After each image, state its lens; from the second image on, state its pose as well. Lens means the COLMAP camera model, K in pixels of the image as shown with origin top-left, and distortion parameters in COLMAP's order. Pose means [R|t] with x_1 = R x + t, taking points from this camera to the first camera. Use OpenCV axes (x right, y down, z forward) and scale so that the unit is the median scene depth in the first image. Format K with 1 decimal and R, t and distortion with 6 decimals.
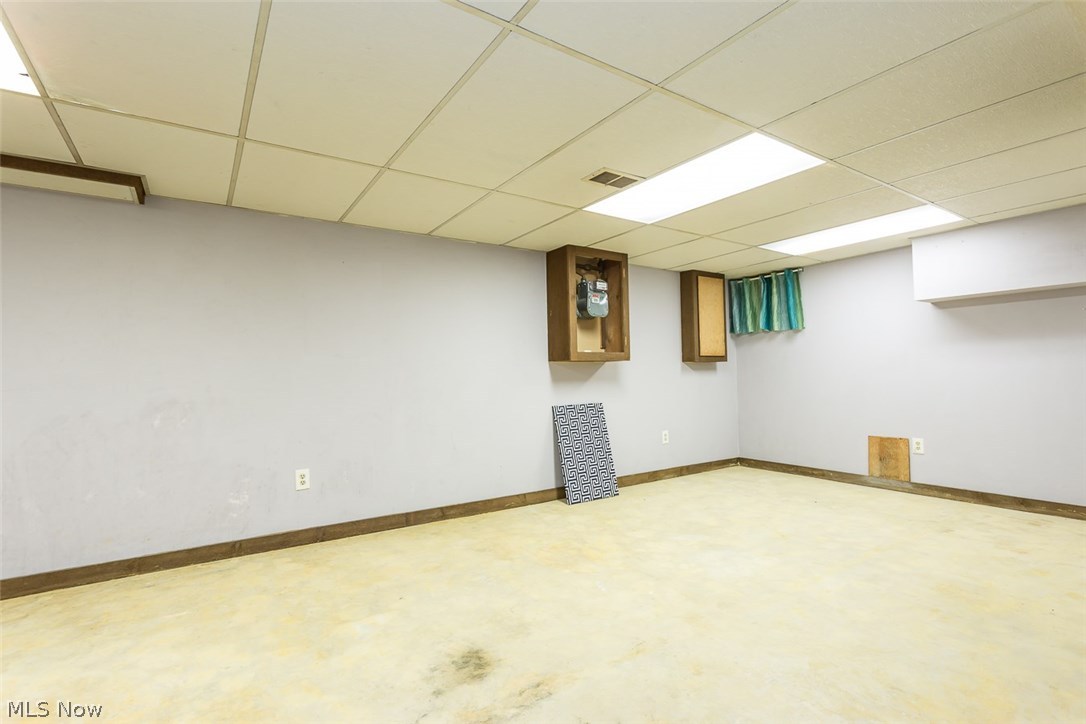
lens RADIAL K [[513.0, 0, 543.0], [0, 513.0, 362.0], [0, 0, 1]] dist [-0.001453, -0.000087]
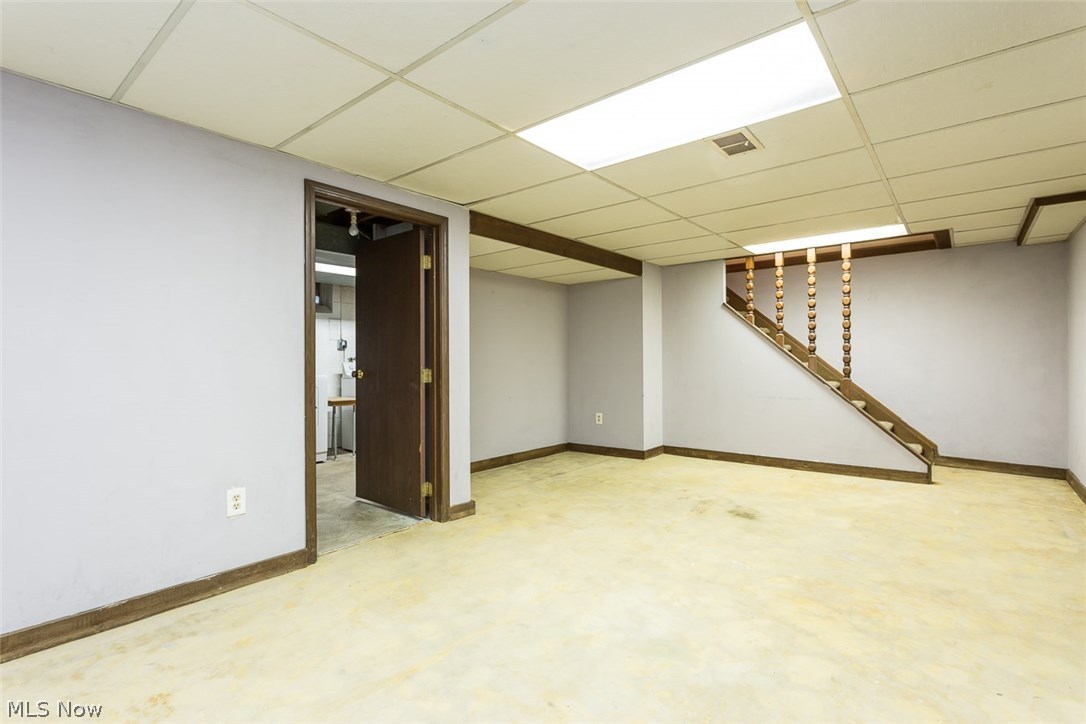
lens RADIAL K [[513.0, 0, 543.0], [0, 513.0, 362.0], [0, 0, 1]] dist [-0.001453, -0.000087]
pose [[-0.959028, 0.024470, -0.282254, 0.710781], [0.029943, 0.999438, -0.015093, 0.028603], [0.281726, -0.022926, -0.959221, 1.724144]]
